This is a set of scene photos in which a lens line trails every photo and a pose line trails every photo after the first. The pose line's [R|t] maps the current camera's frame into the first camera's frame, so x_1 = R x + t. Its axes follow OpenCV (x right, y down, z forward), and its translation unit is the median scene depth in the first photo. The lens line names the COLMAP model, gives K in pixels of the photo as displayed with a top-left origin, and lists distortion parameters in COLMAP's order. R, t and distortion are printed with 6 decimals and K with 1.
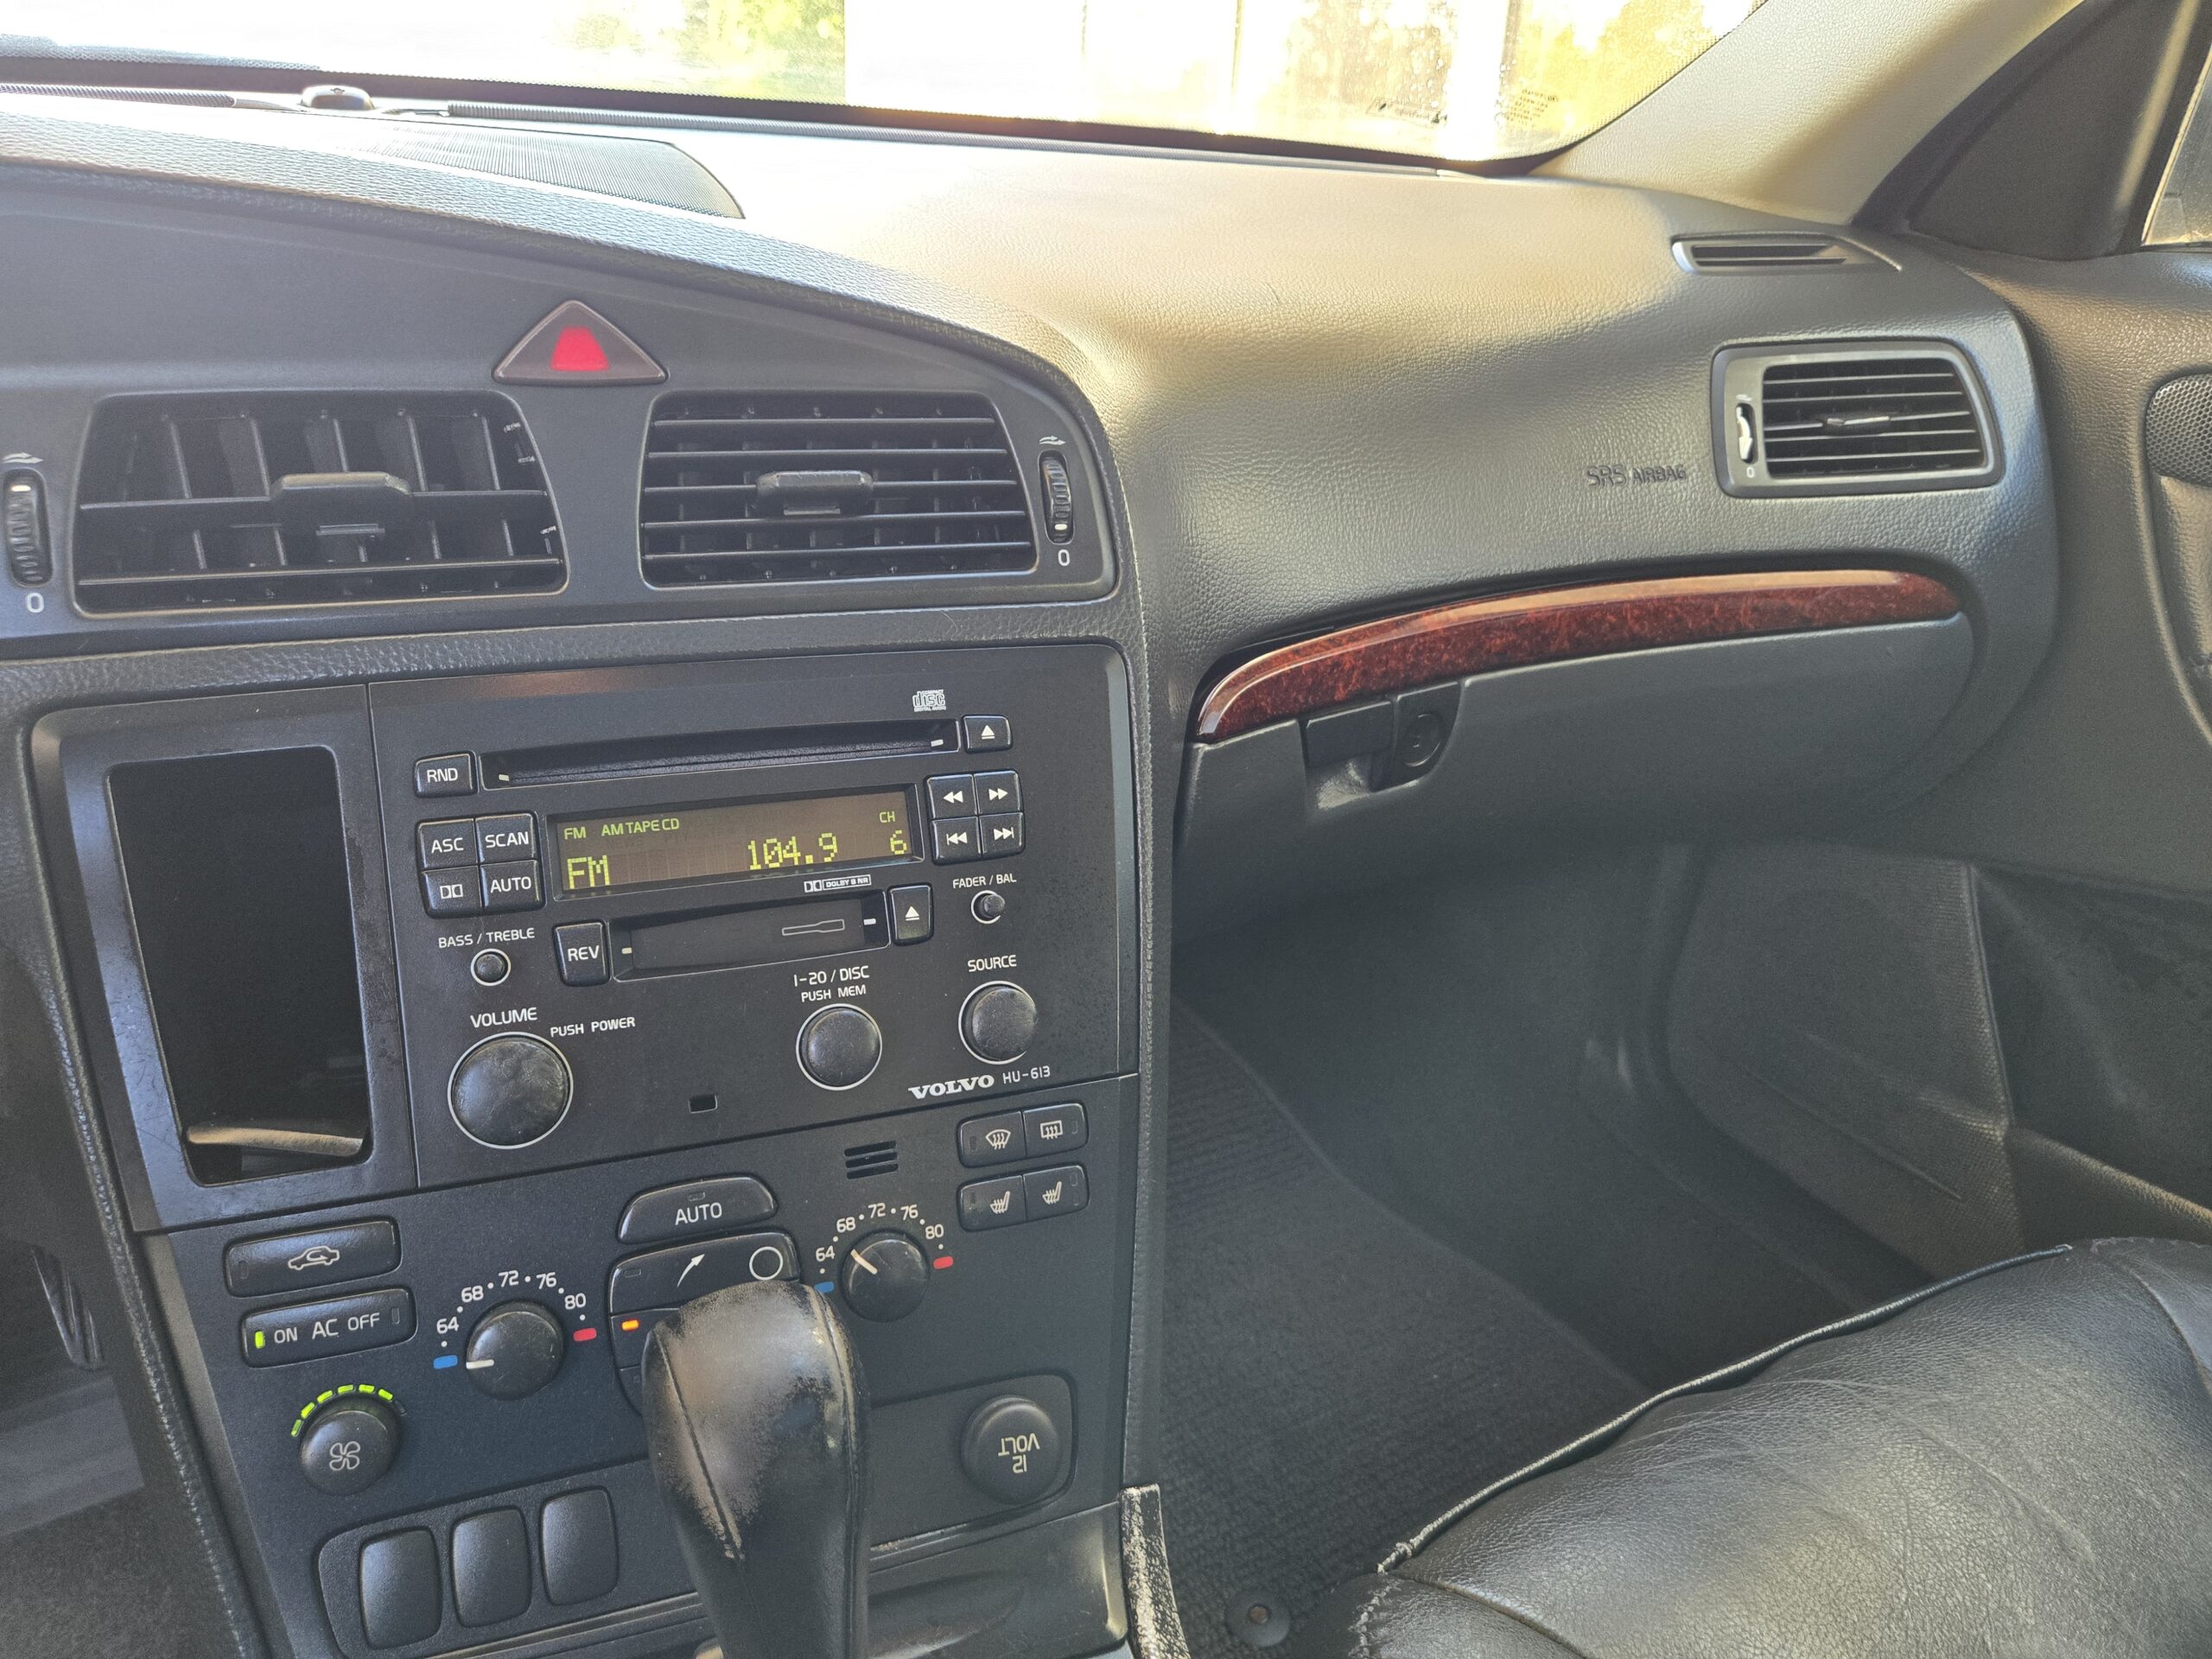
lens RADIAL K [[1518.6, 0, 1108.0], [0, 1518.6, 837.8], [0, 0, 1]] dist [0.068955, -0.072671]
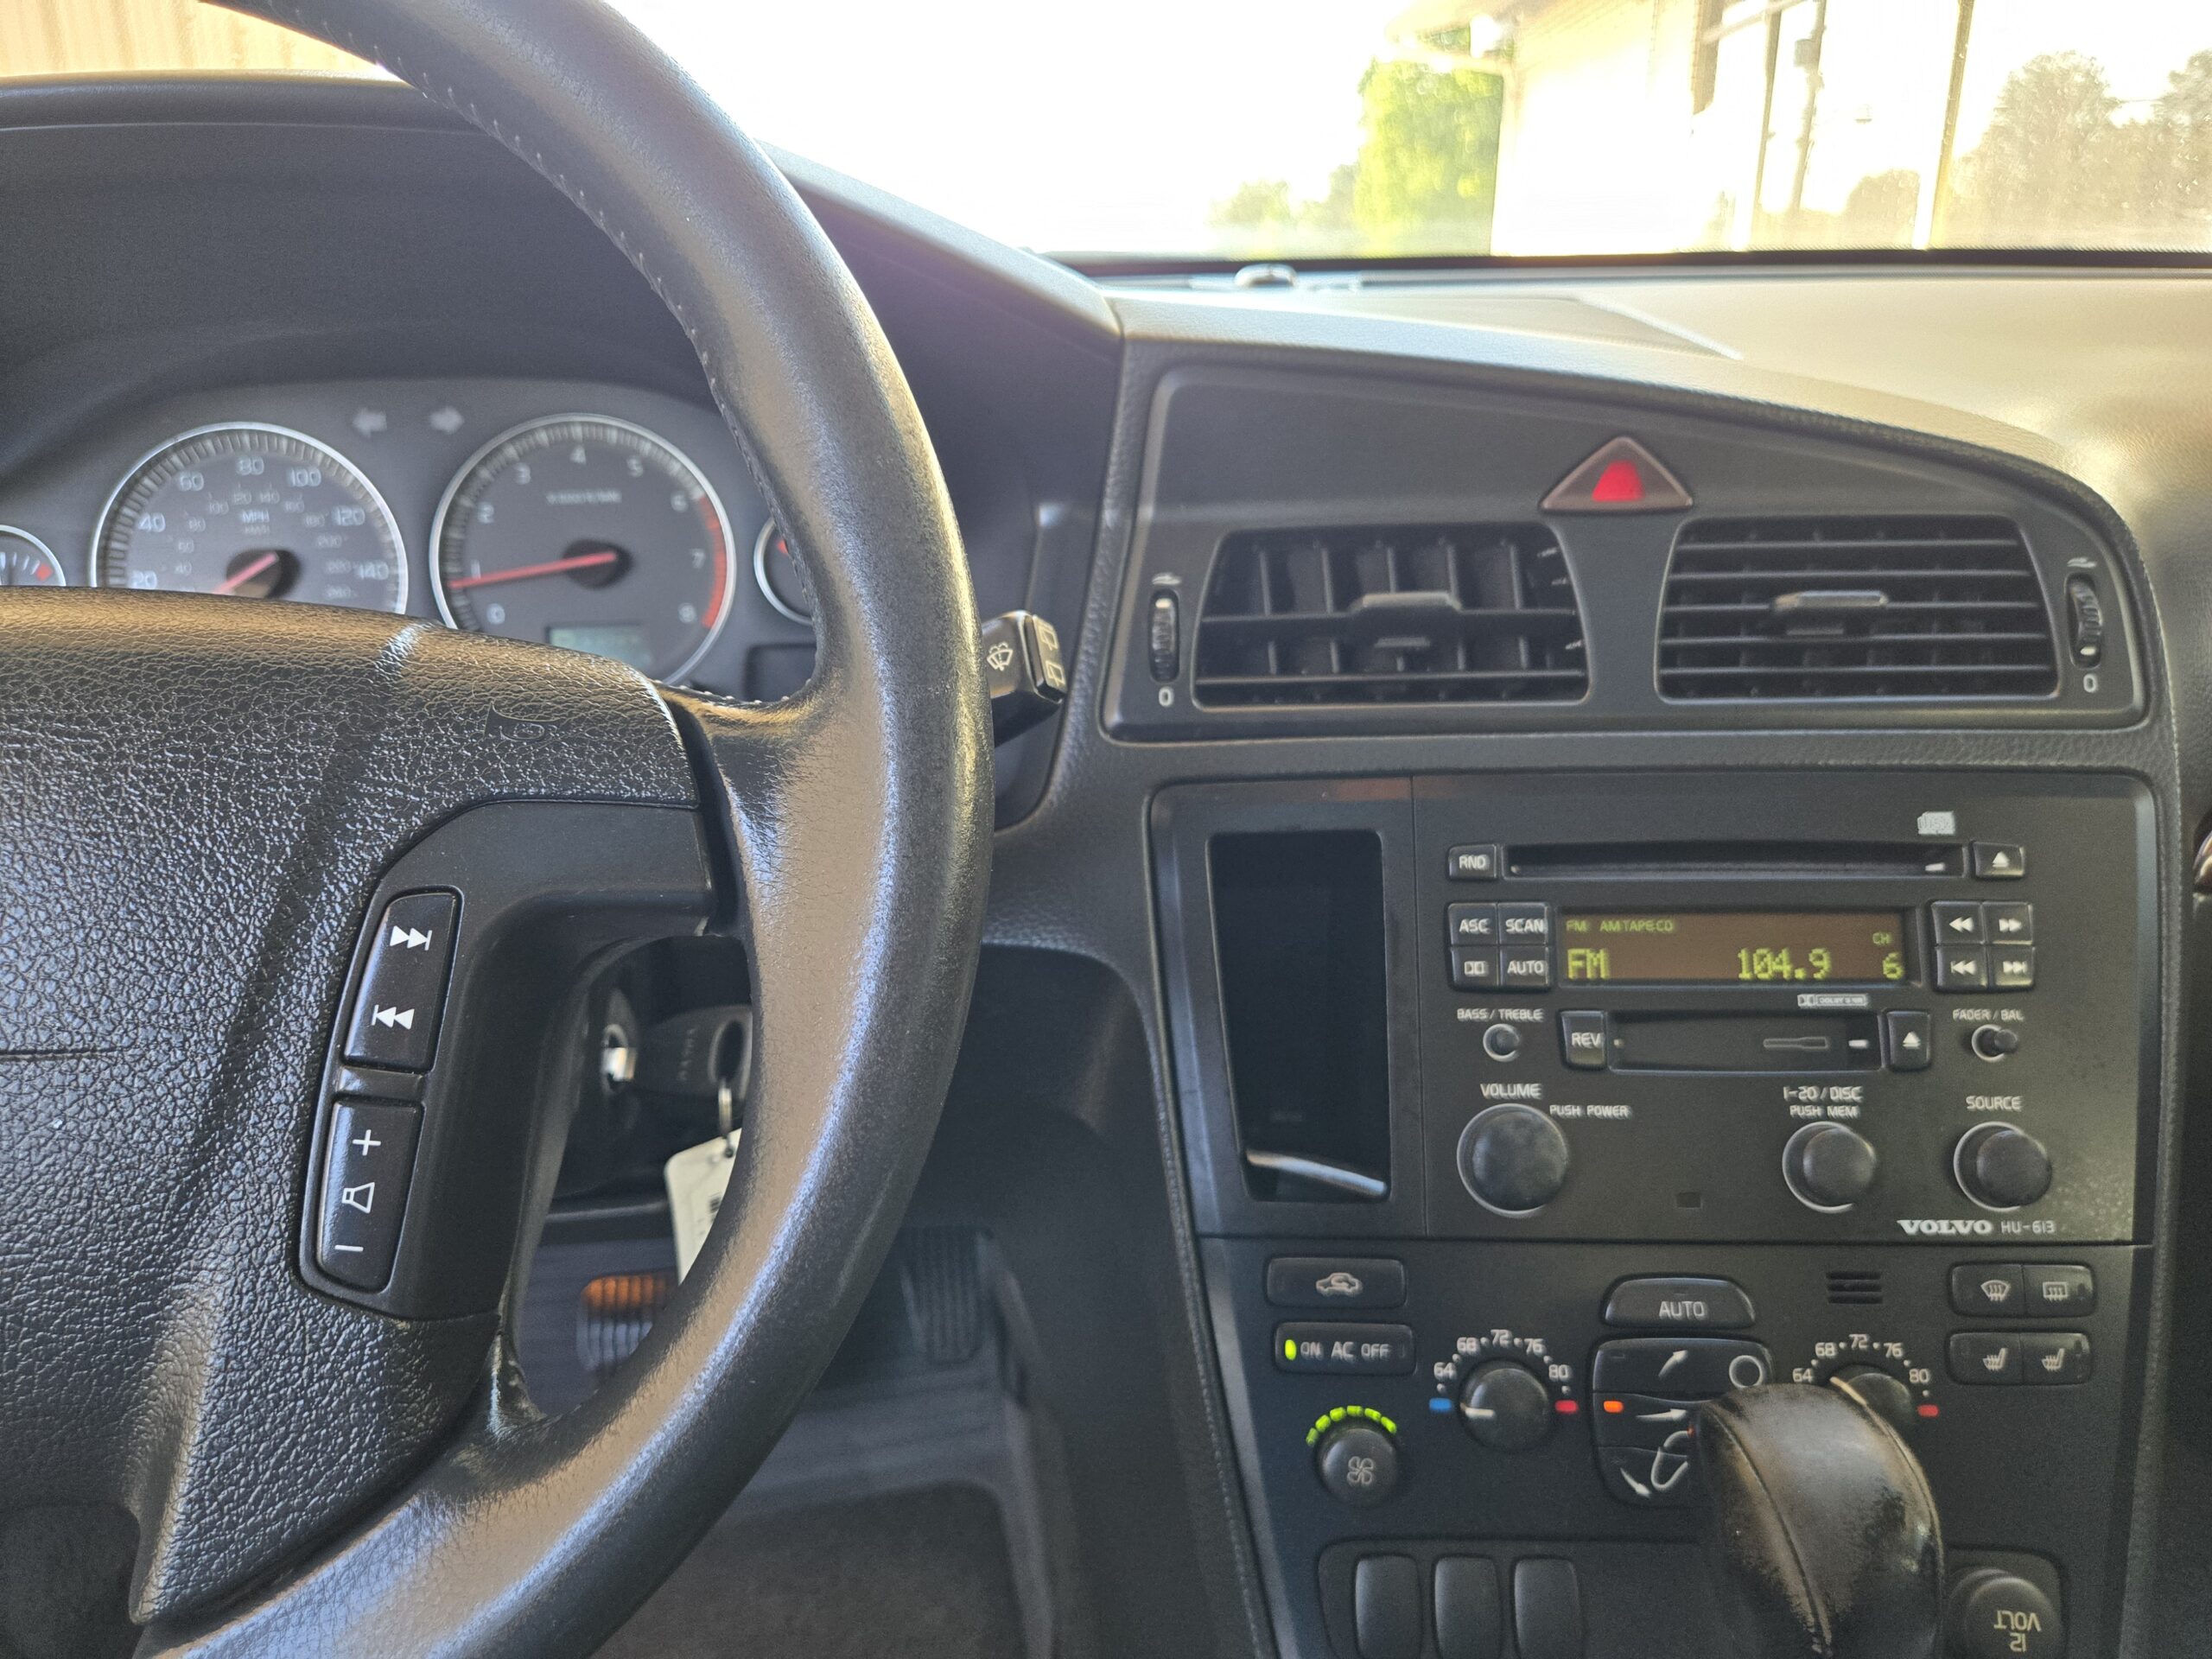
lens RADIAL K [[1541.9, 0, 1096.1], [0, 1541.9, 855.0], [0, 0, 1]] dist [0.052448, -0.068681]
pose [[0.927990, 0.069286, -0.366106, -0.257825], [-0.098274, 0.993281, -0.061121, 0.044736], [0.359411, 0.092699, 0.928564, -0.118502]]
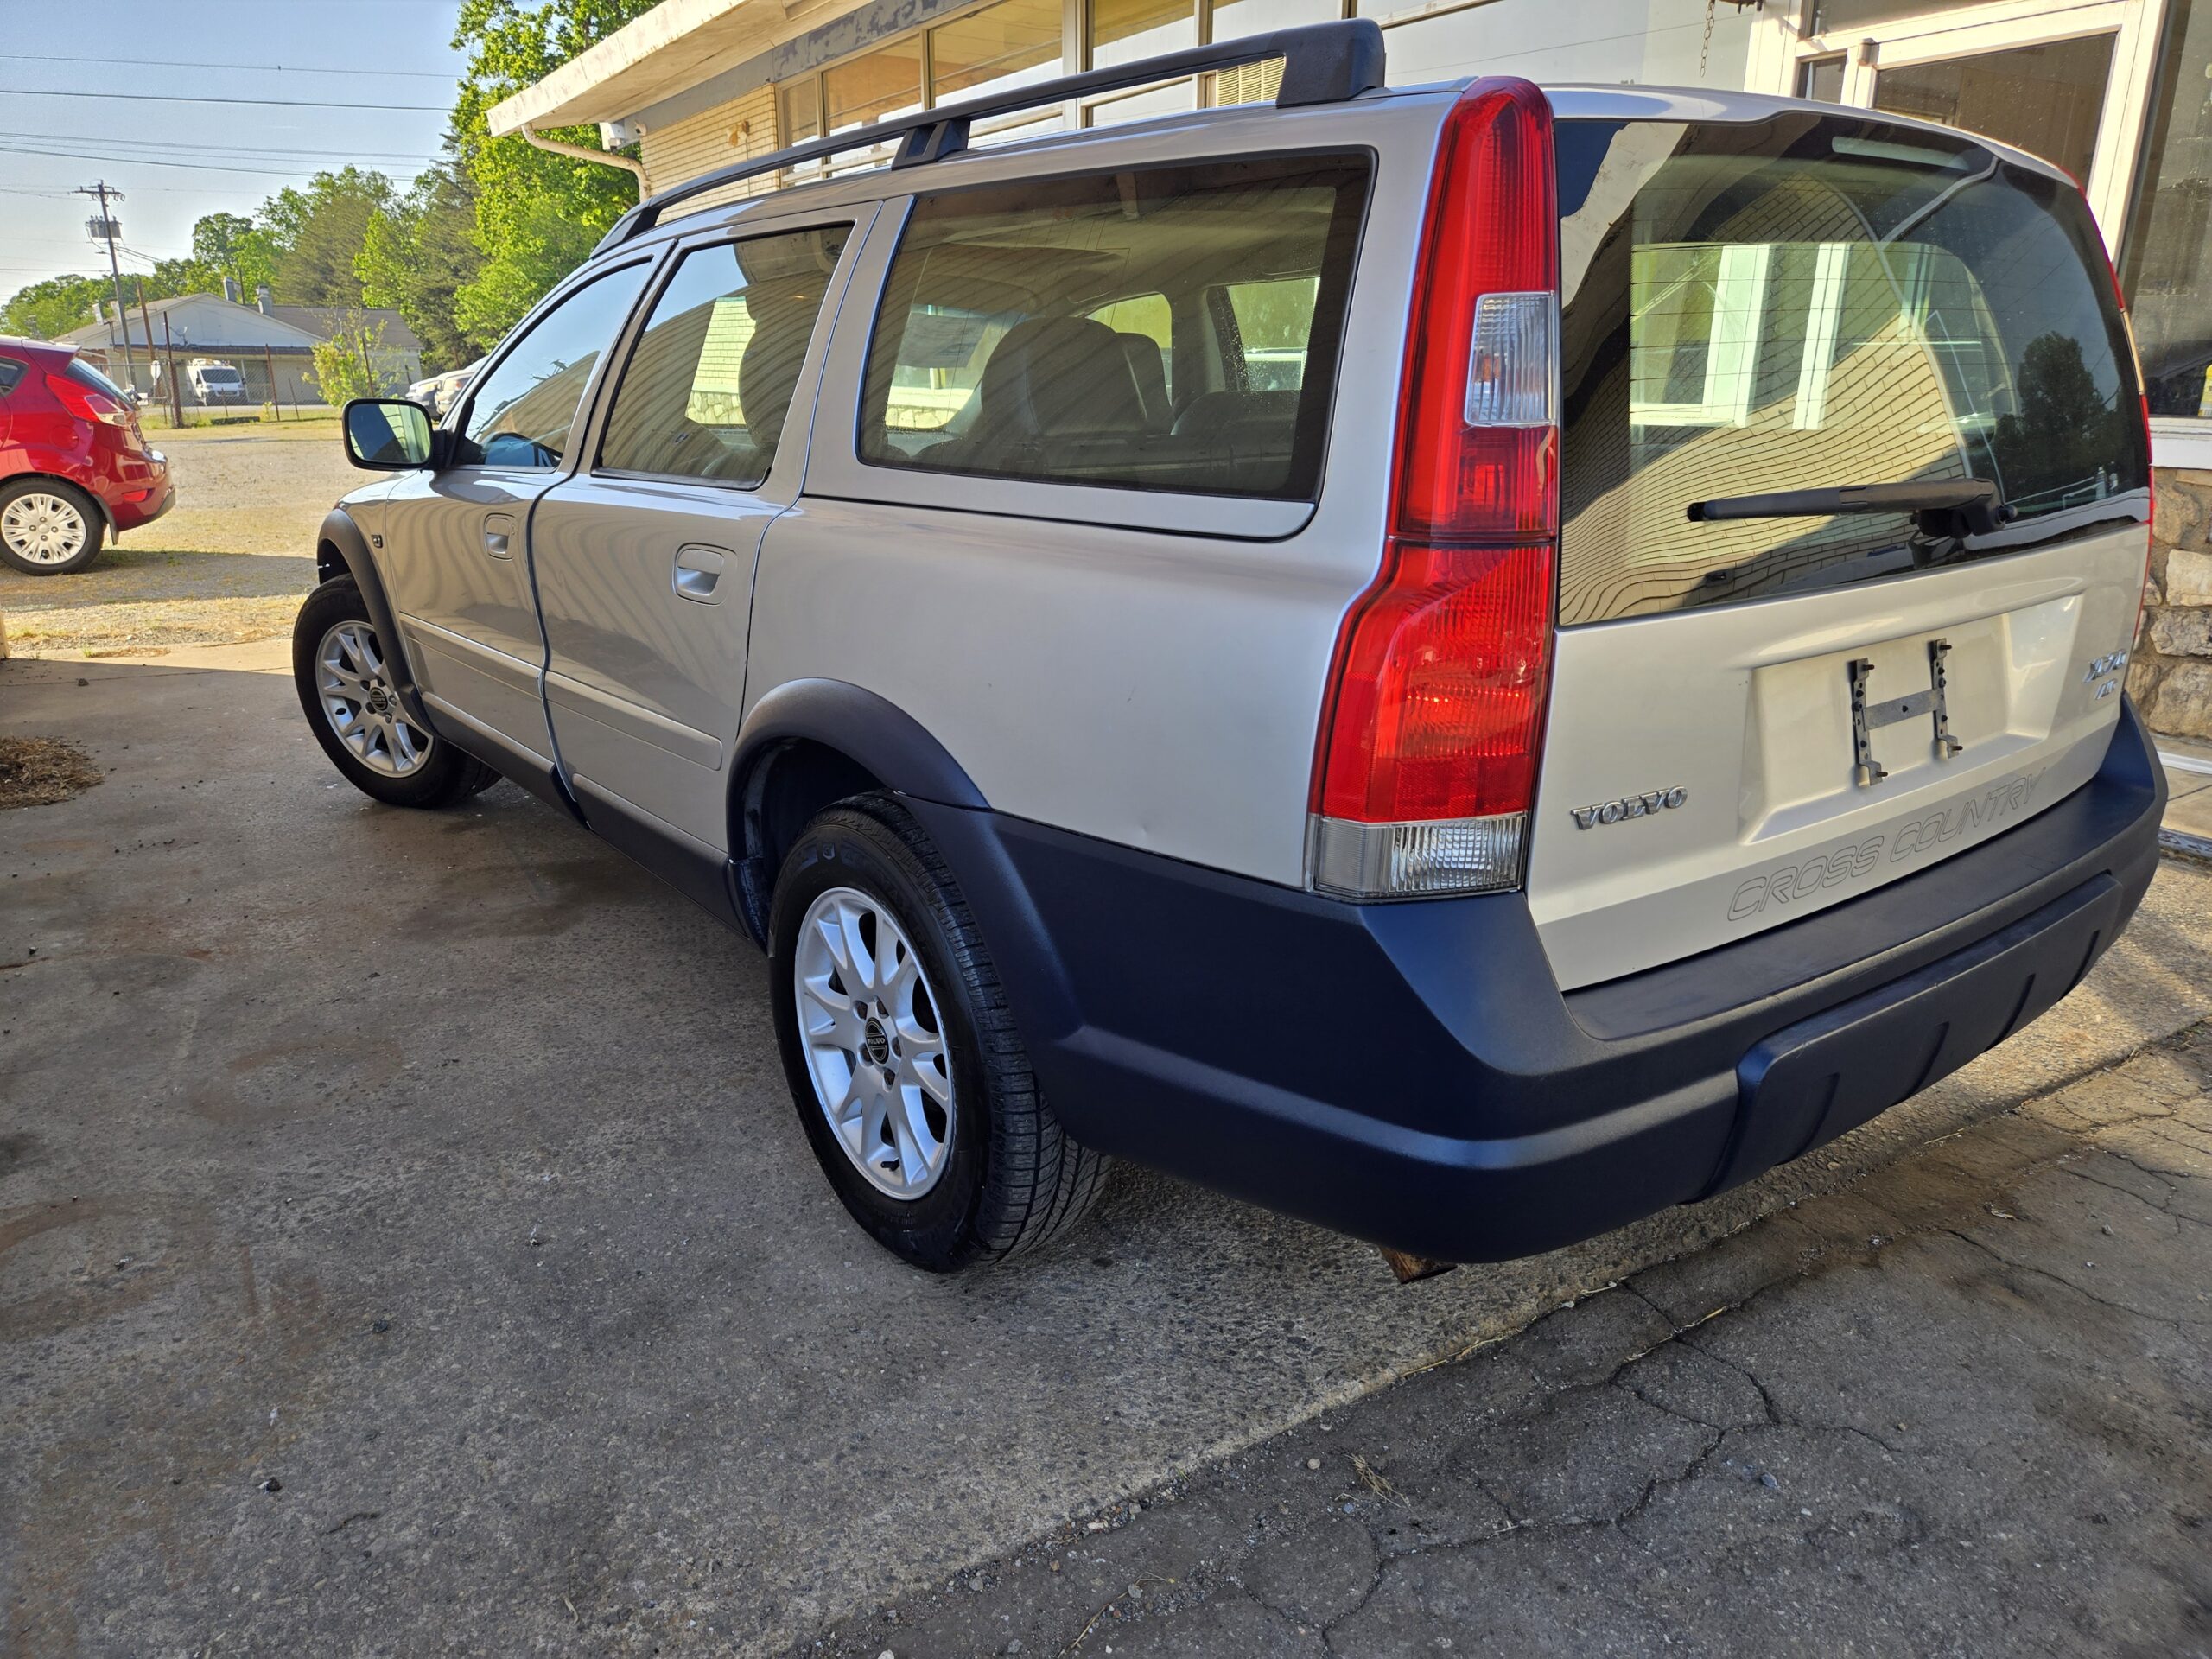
lens RADIAL K [[1478.8, 0, 1104.2], [0, 1478.8, 826.5], [0, 0, 1]] dist [0.081391, -0.073253]
pose [[0.987697, -0.075532, 0.136932, 0.146754], [0.087224, 0.992850, -0.081490, 2.622235], [-0.129798, 0.092431, 0.987223, -7.578522]]
